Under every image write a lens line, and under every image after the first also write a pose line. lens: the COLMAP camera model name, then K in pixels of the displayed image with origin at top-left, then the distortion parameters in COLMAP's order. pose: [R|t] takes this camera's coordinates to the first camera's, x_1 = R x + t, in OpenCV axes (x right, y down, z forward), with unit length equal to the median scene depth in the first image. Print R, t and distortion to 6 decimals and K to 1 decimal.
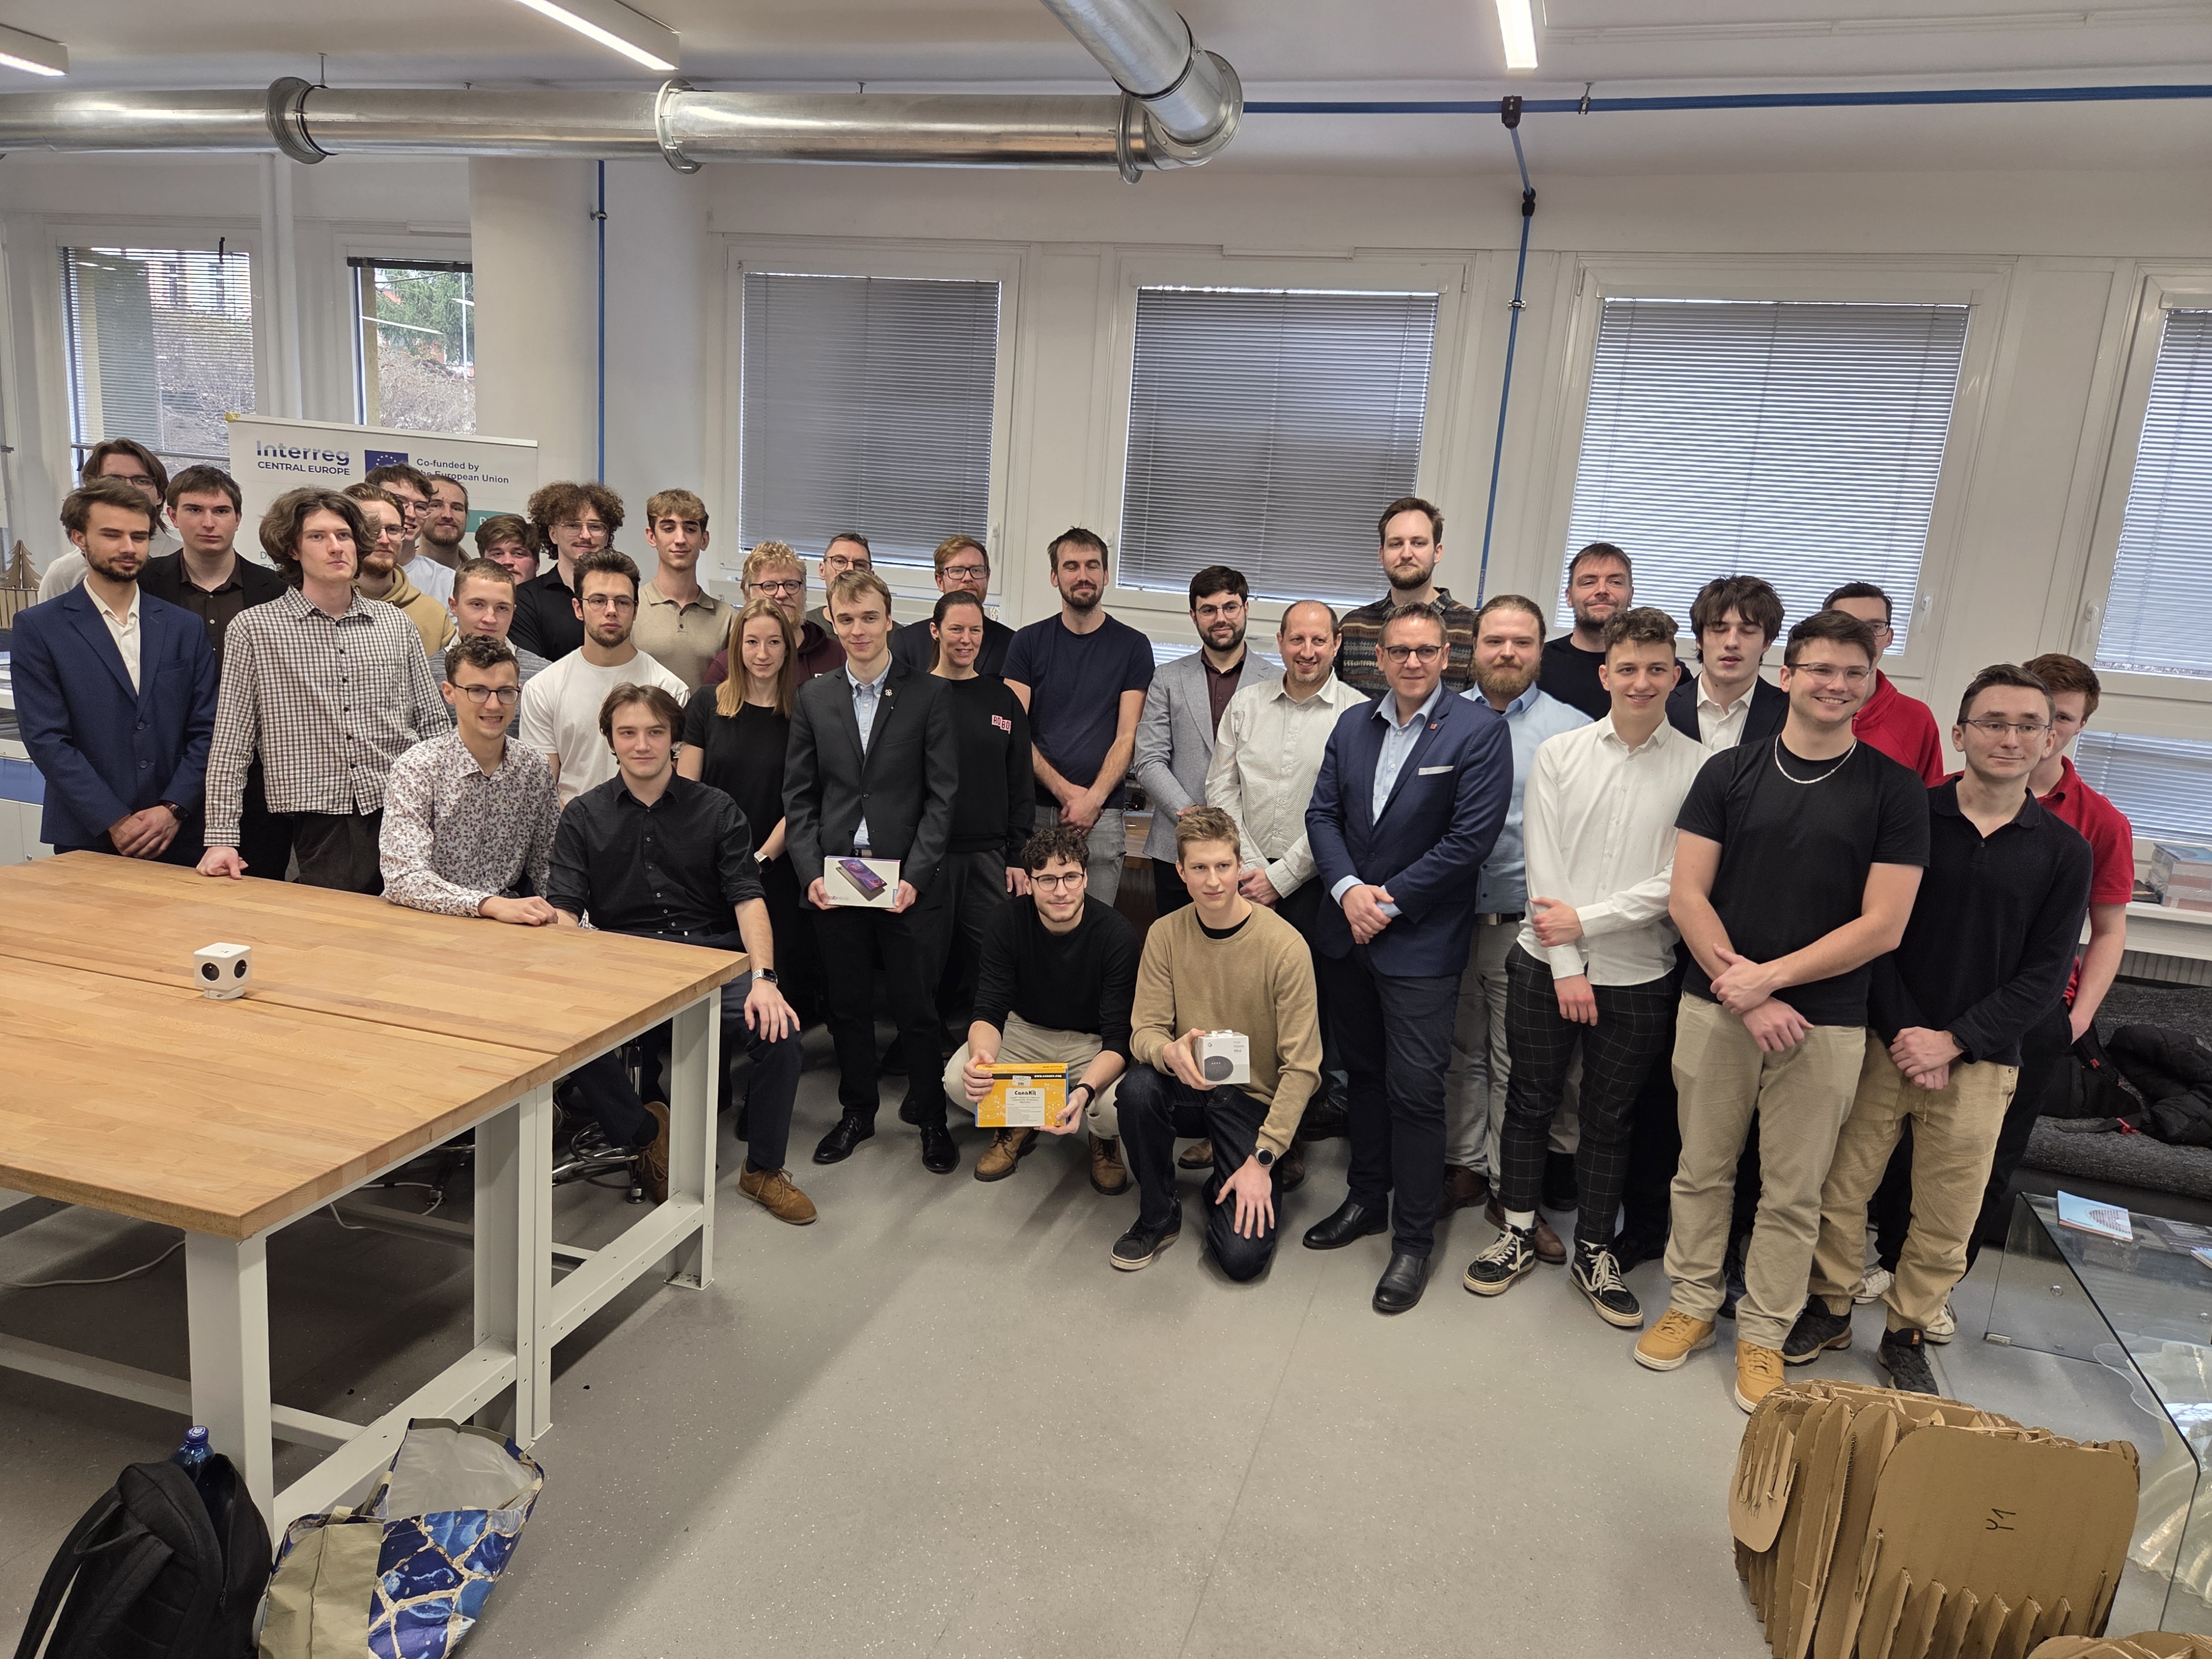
lens RADIAL K [[1489.6, 0, 1113.5], [0, 1489.6, 824.4], [0, 0, 1]] dist [0.033545, -0.011544]
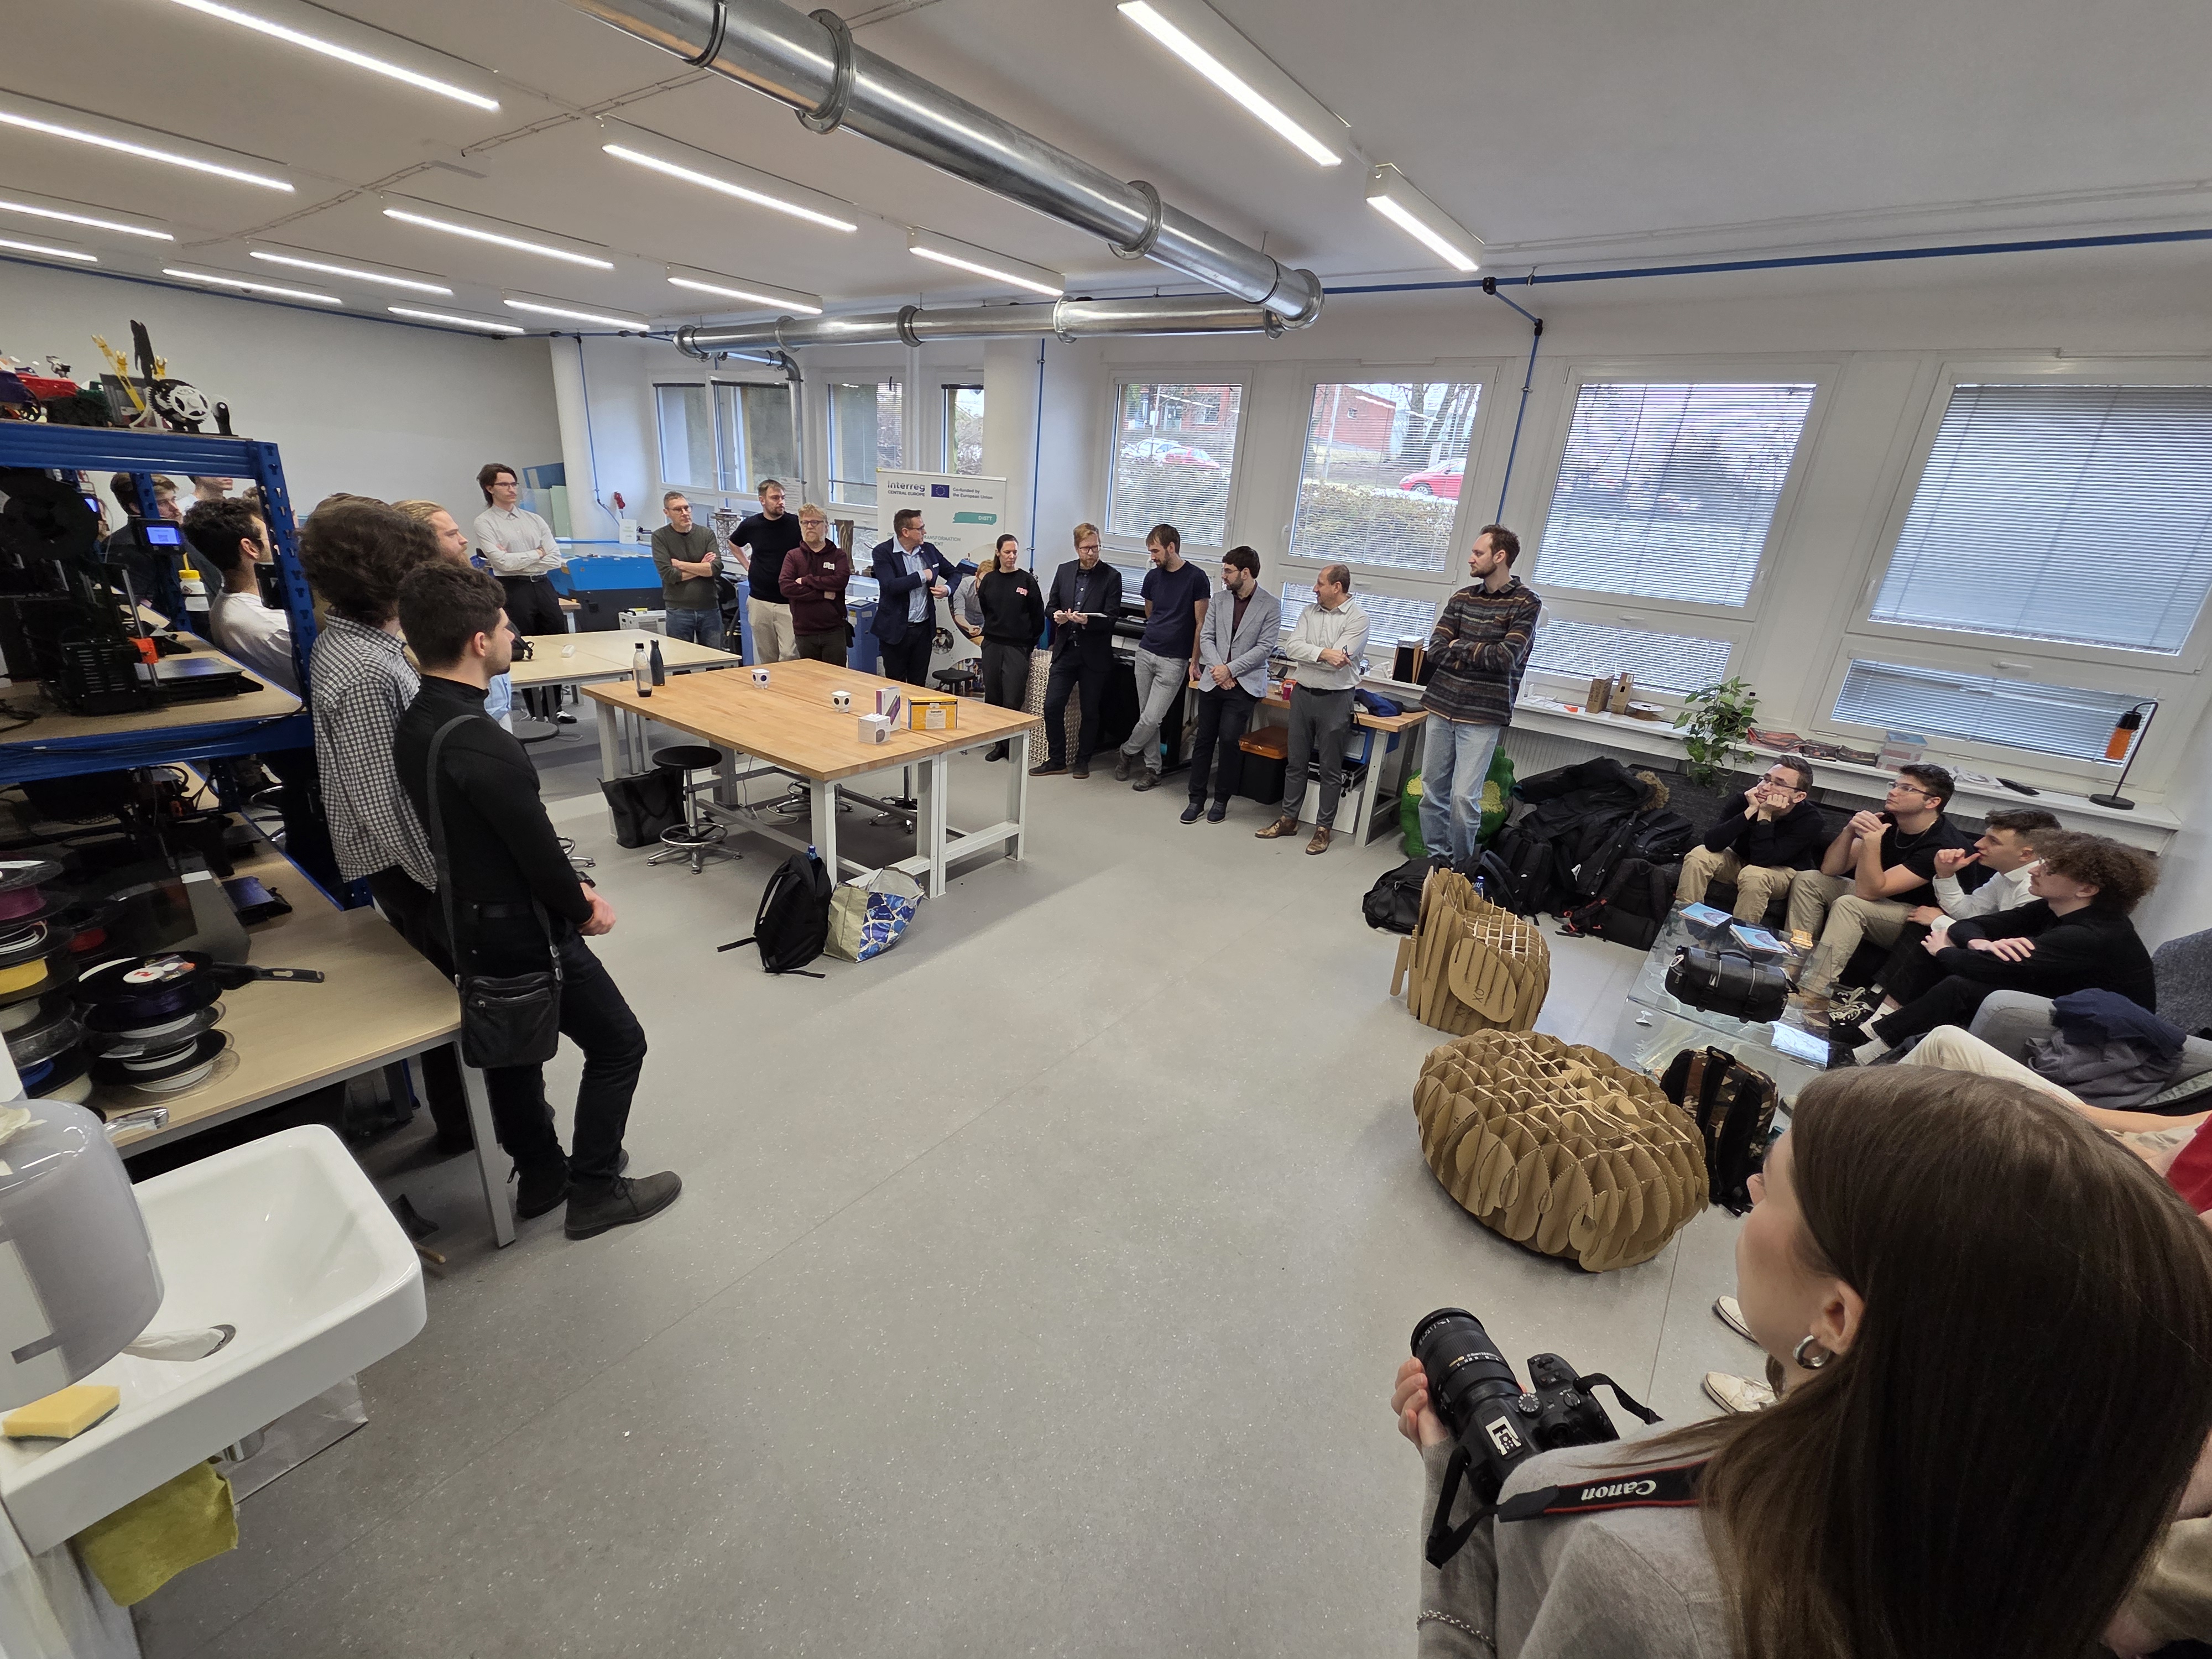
lens RADIAL K [[905.9, 0, 1094.3], [0, 905.9, 826.6], [0, 0, 1]] dist [0.002034, -0.000002]
pose [[0.938391, 0.115485, -0.325706, 0.230804], [-0.070958, 0.986817, 0.145457, 0.034017], [0.338211, -0.113384, 0.934215, -0.219882]]
